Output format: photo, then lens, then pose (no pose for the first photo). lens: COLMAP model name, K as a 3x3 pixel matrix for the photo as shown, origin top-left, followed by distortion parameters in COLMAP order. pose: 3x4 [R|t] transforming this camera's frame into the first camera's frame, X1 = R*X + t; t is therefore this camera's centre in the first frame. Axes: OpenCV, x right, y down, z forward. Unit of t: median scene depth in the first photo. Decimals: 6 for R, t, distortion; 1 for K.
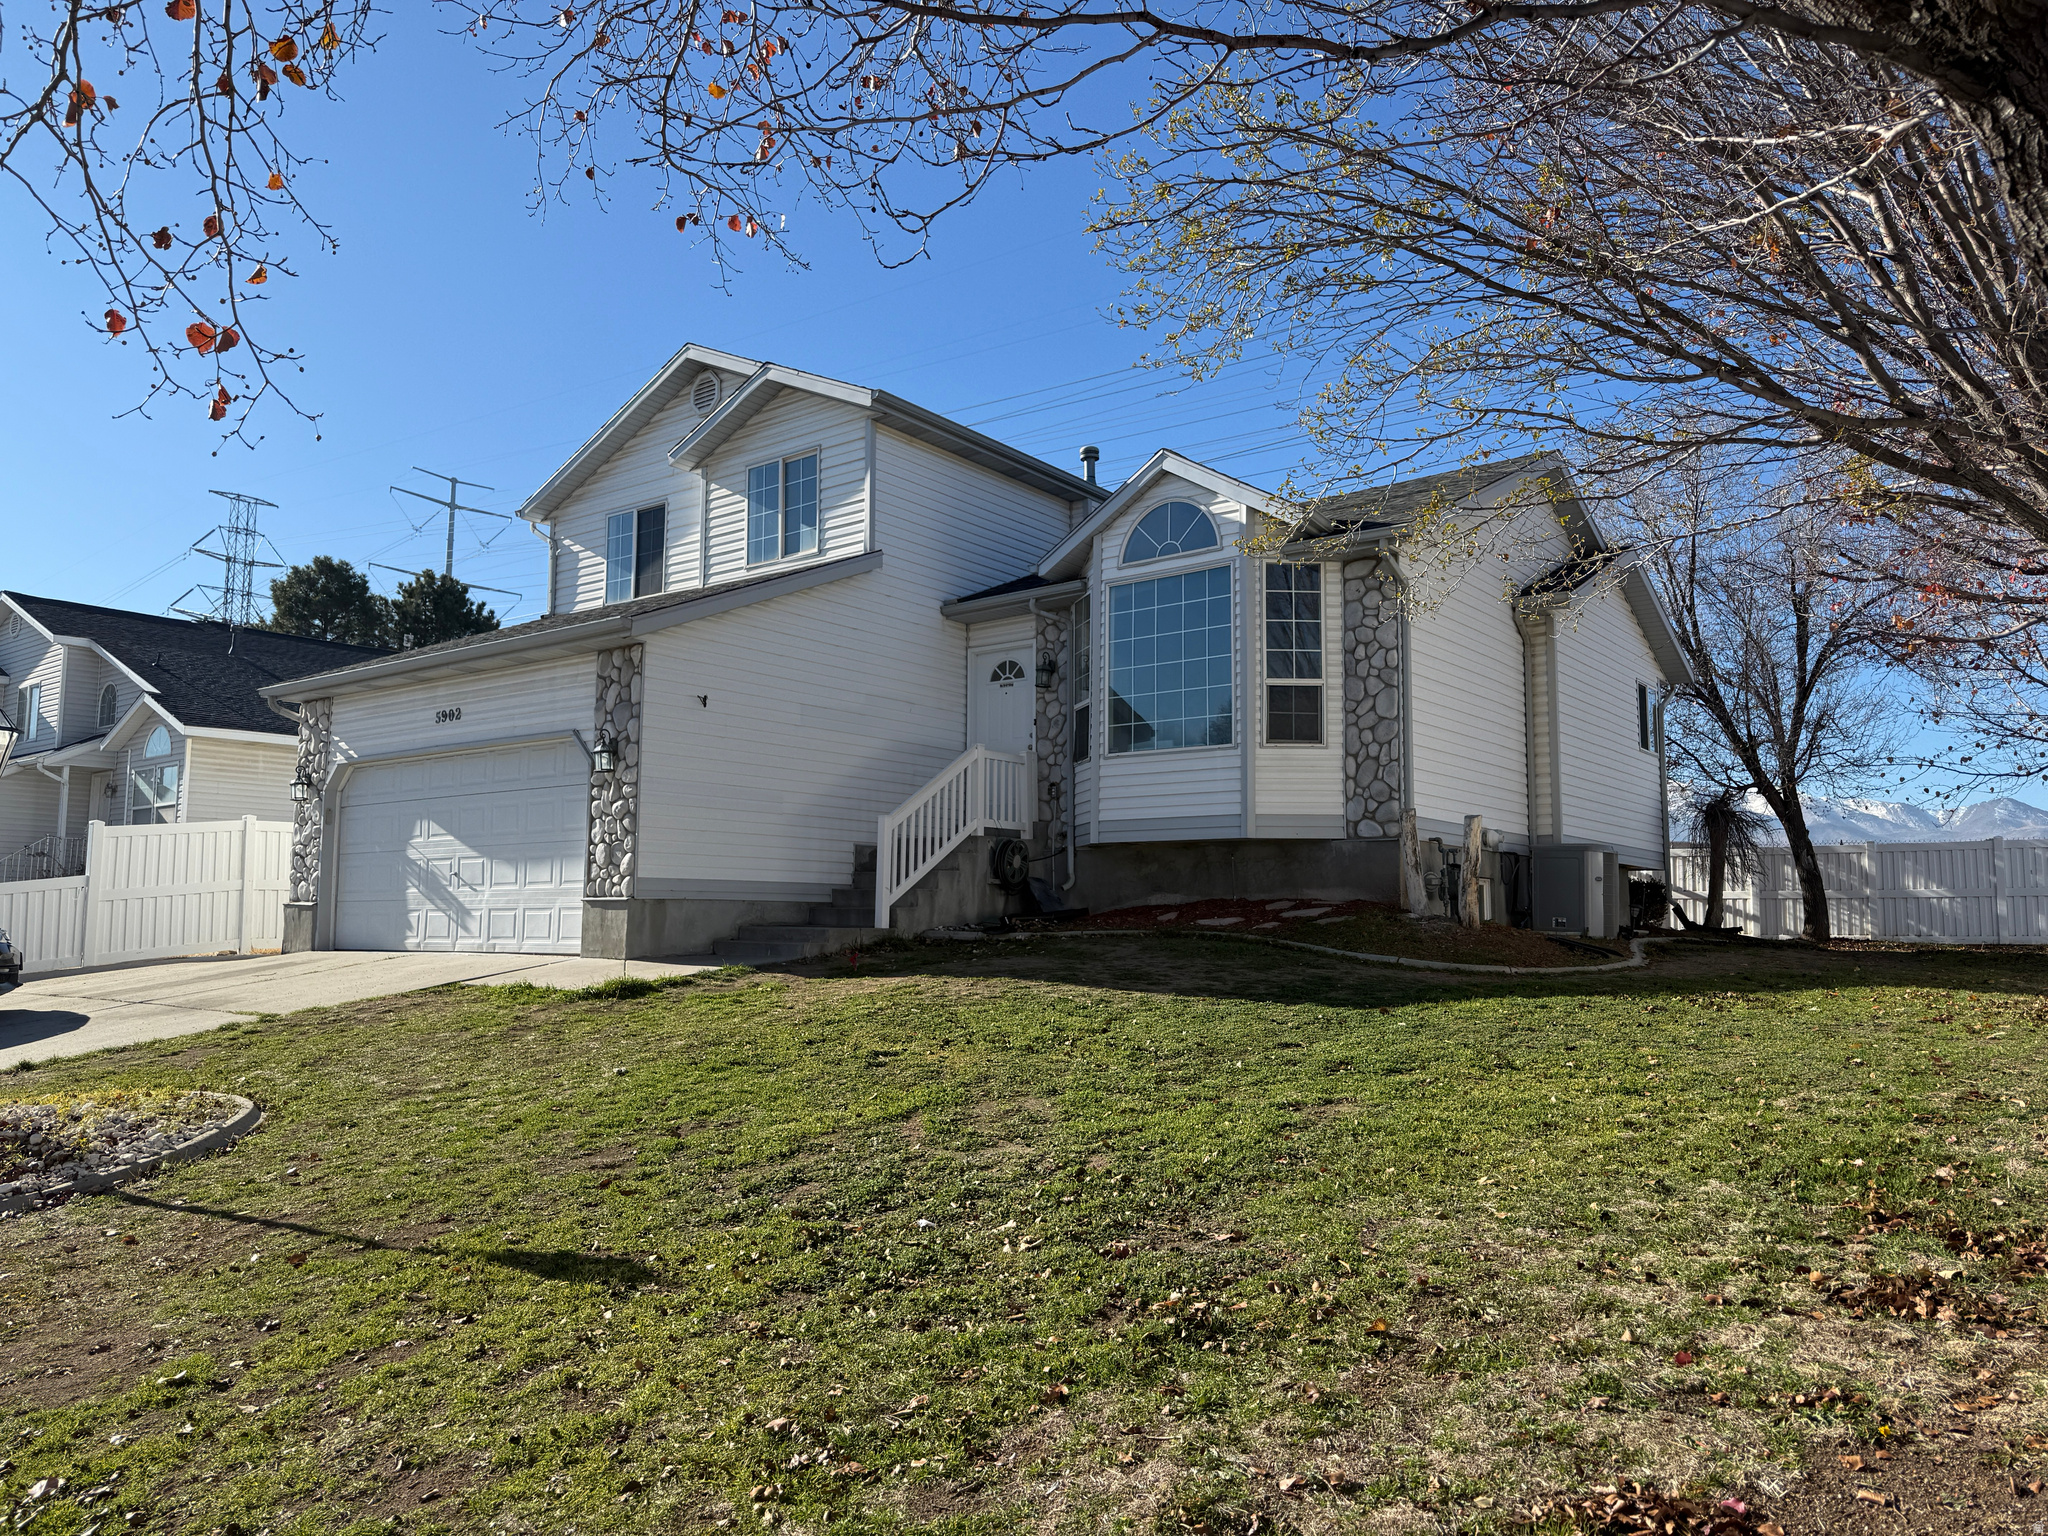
lens RADIAL K [[1448.5, 0, 1040.7], [0, 1448.5, 766.6], [0, 0, 1]] dist [0.042393, -0.048413]
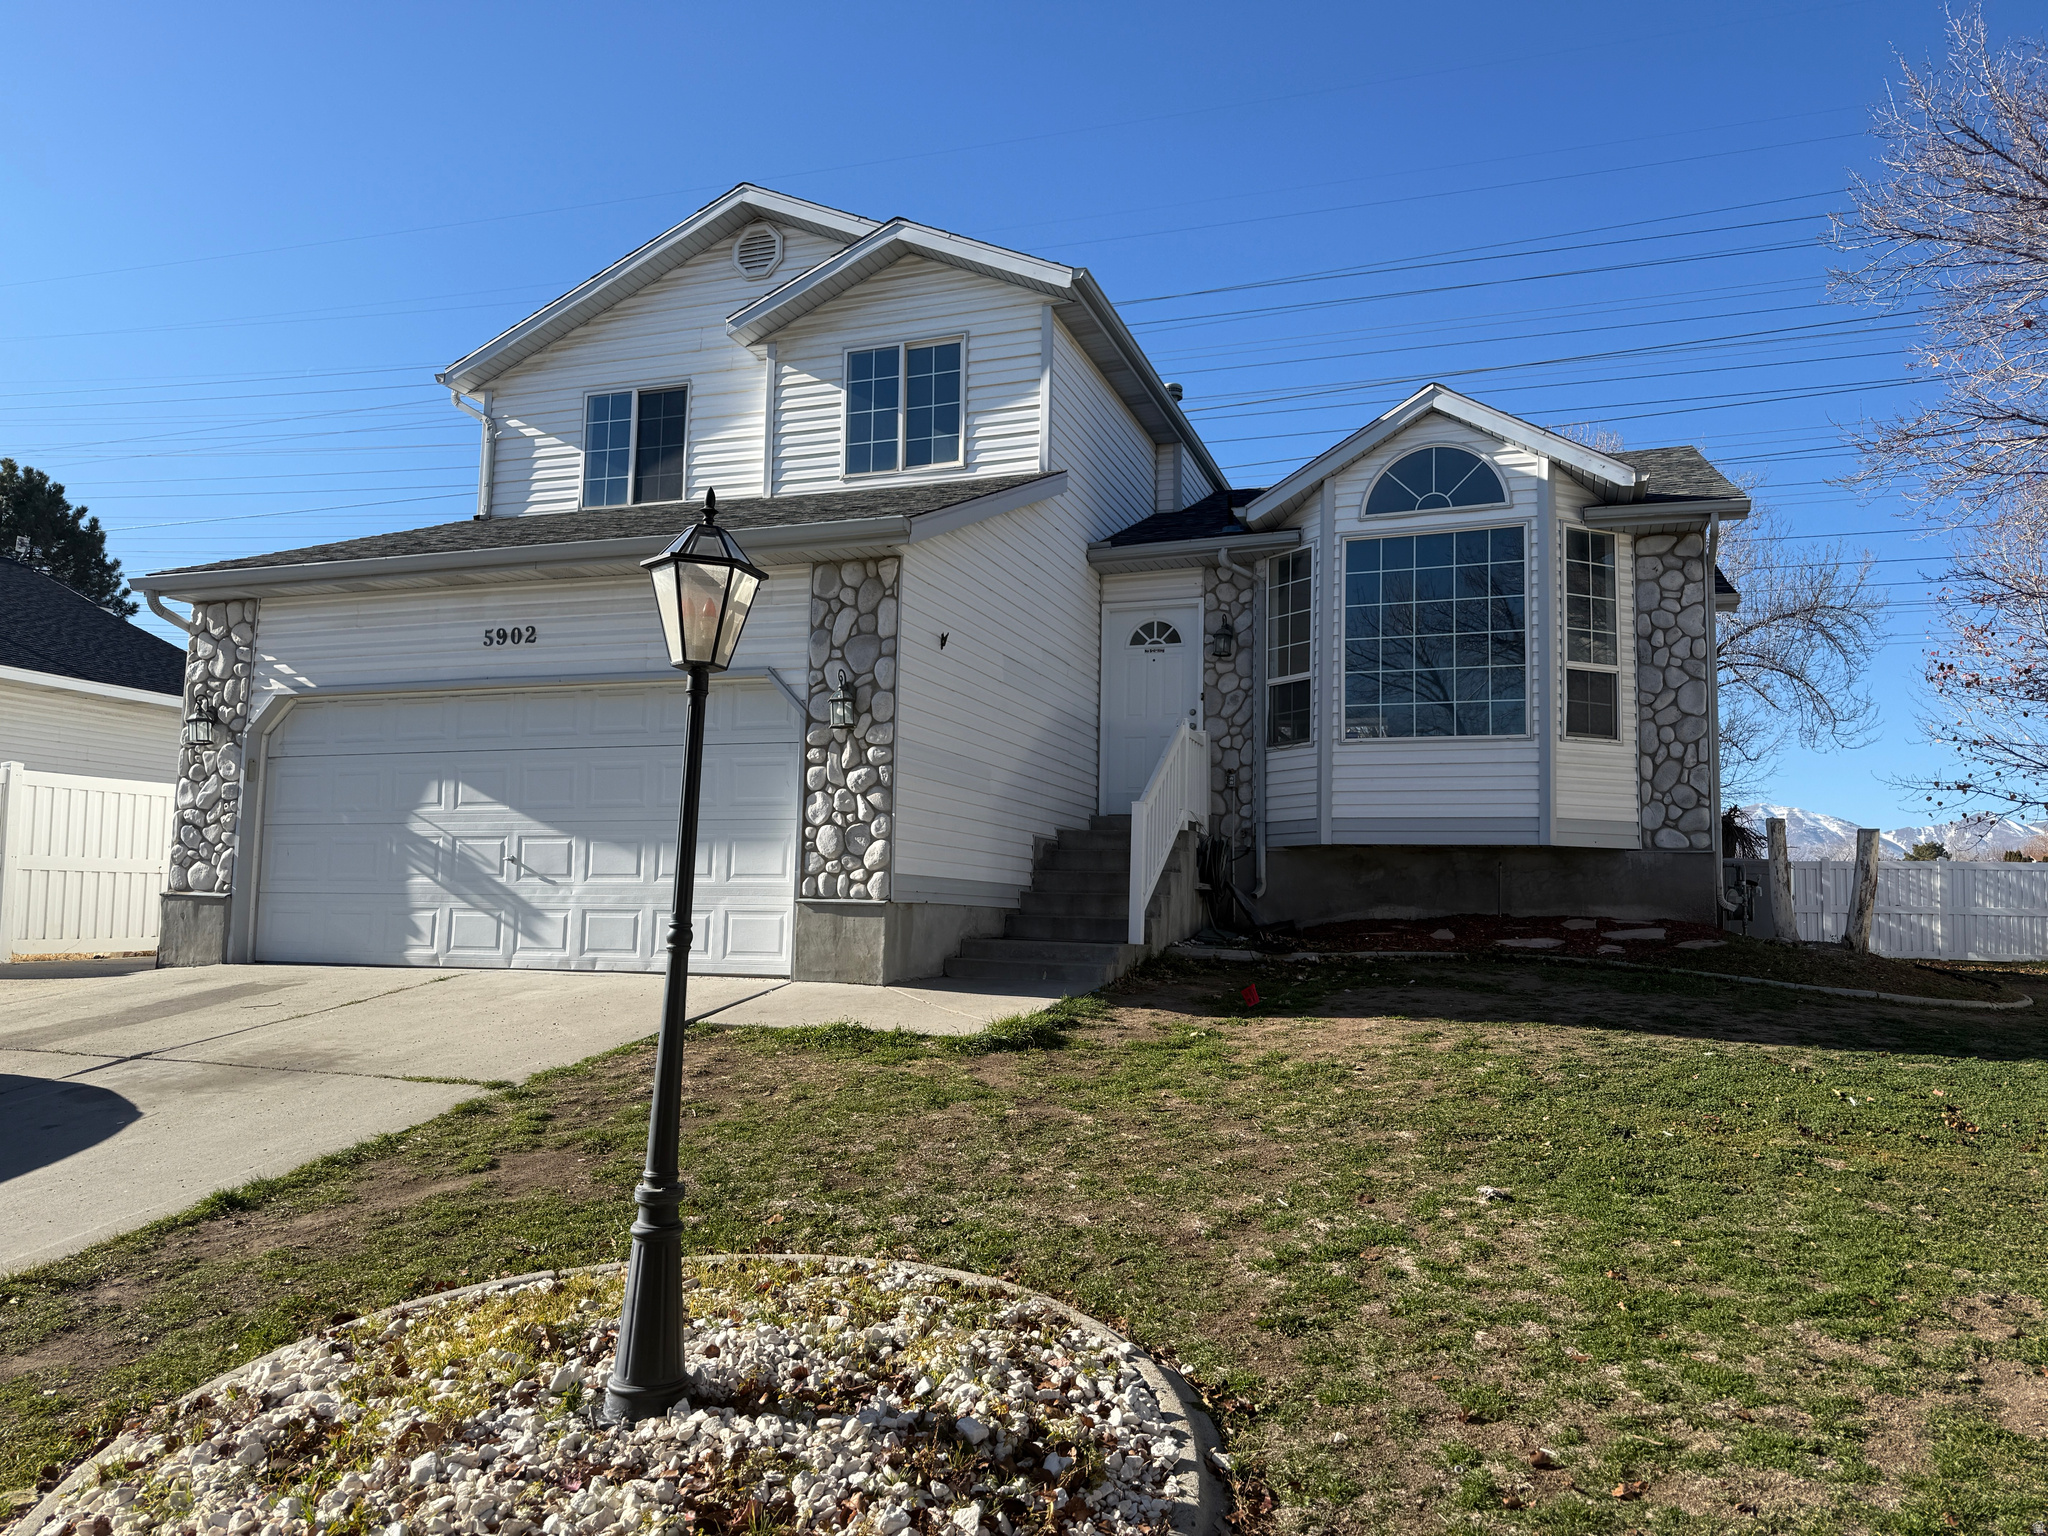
lens RADIAL K [[1448.5, 0, 1020.0], [0, 1448.5, 777.6], [0, 0, 1]] dist [0.042393, -0.048413]
pose [[0.952849, 0.044236, 0.300203, -0.381568], [-0.048012, 0.998833, 0.005209, 0.018235], [-0.299622, -0.019377, 0.953861, 0.247552]]
